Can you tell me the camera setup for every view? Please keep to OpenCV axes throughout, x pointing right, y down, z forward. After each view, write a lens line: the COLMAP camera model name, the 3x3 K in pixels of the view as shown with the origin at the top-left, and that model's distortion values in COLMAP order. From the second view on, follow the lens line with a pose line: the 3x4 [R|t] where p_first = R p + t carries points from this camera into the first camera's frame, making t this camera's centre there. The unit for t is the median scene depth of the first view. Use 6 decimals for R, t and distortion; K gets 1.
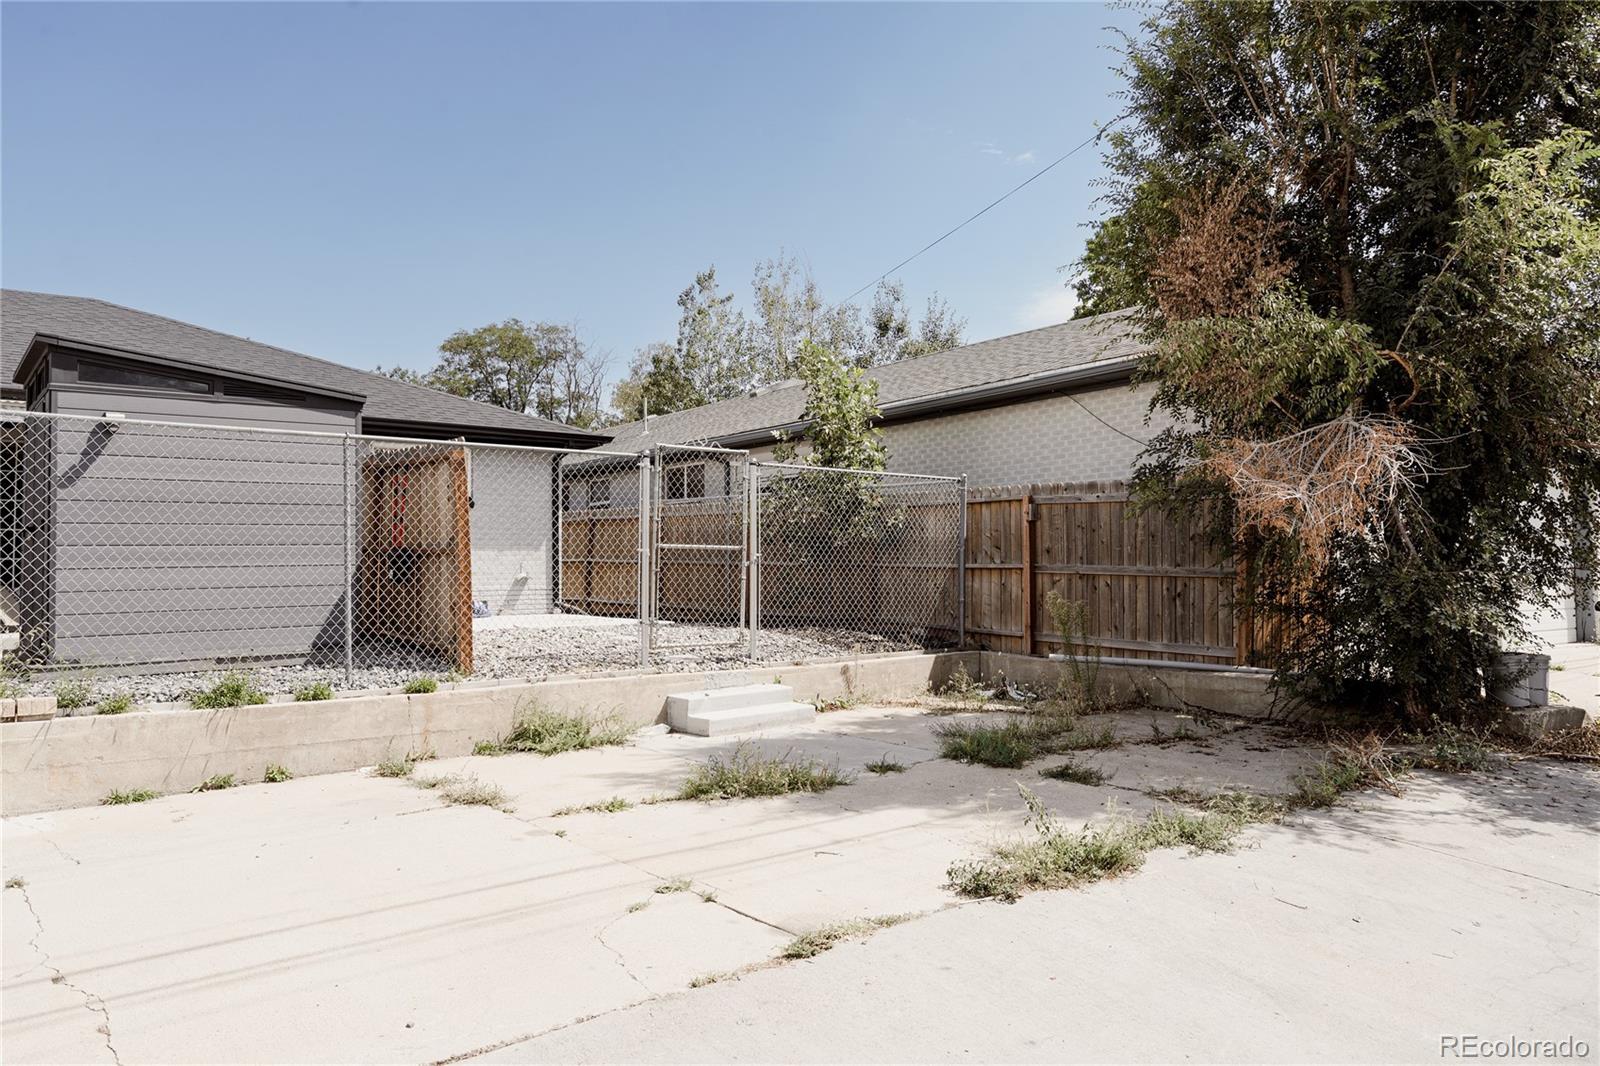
lens RADIAL K [[1098.6, 0, 800.0], [0, 1098.6, 533.0], [0, 0, 1]] dist [0.003924, 0.000187]
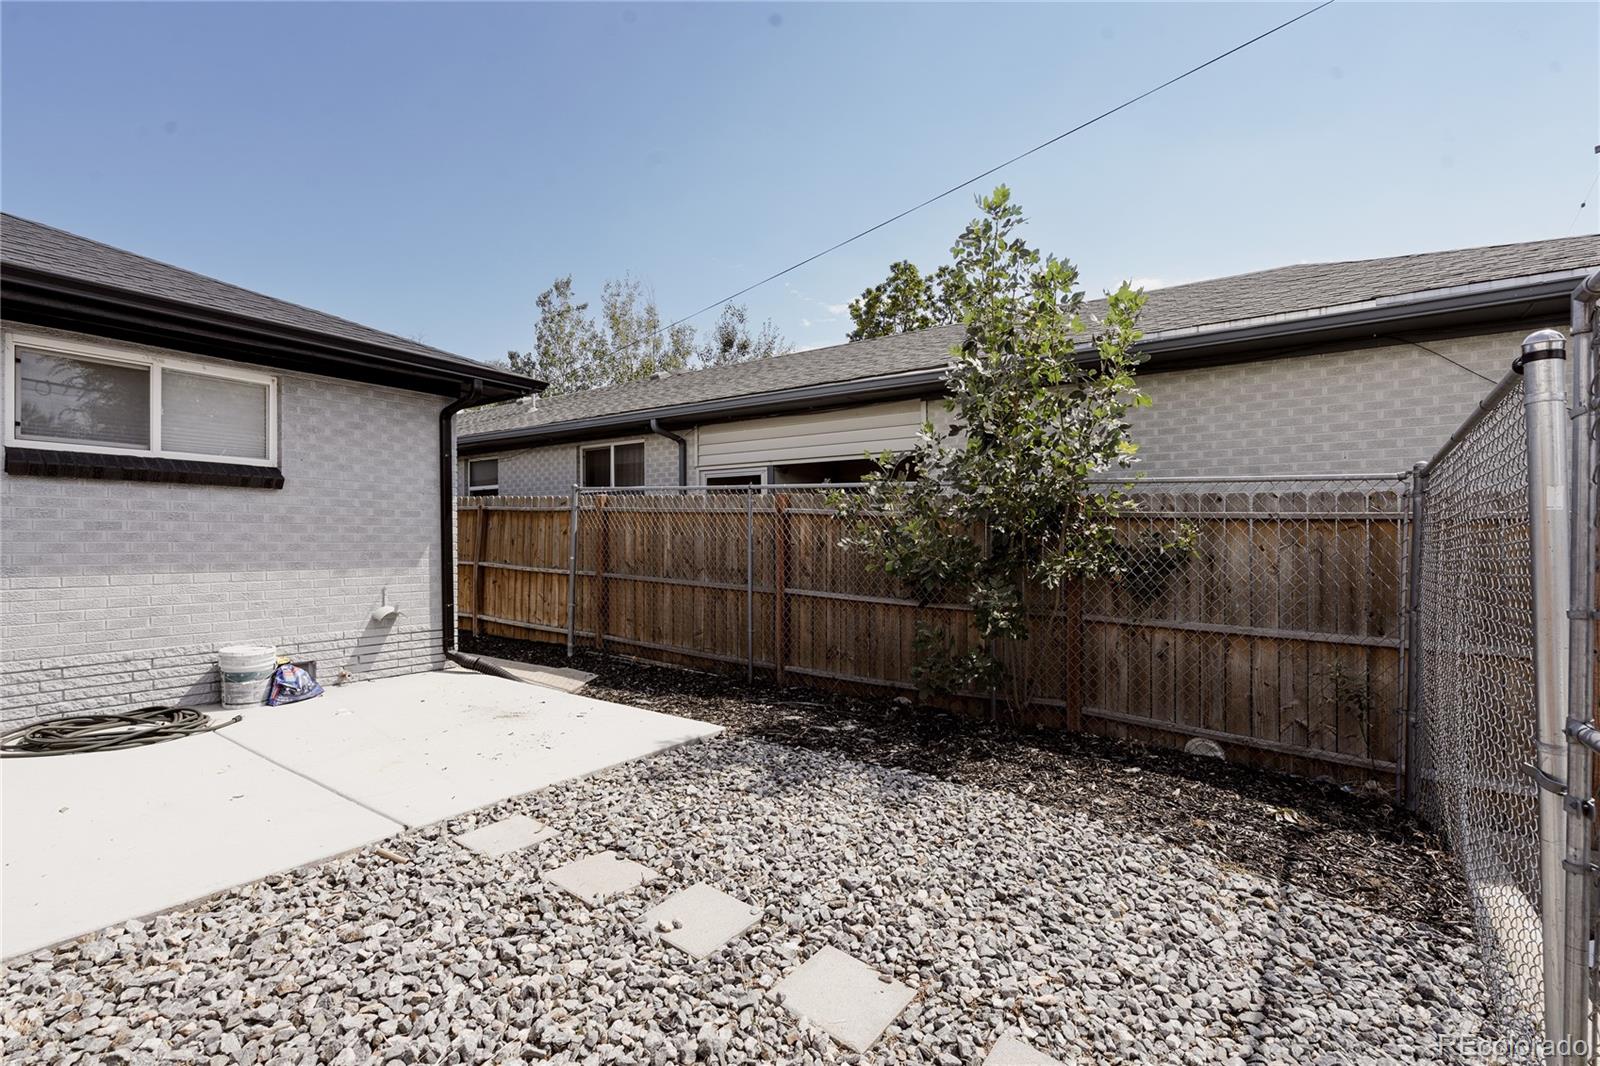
lens RADIAL K [[710.5, 0, 802.3], [0, 710.5, 550.3], [0, 0, 1]] dist [-0.001060, -0.000040]
pose [[0.955324, 0.014157, 0.295221, -0.124914], [-0.029014, 0.998520, 0.046007, -0.012681], [-0.294133, -0.052517, 0.954321, 0.470541]]
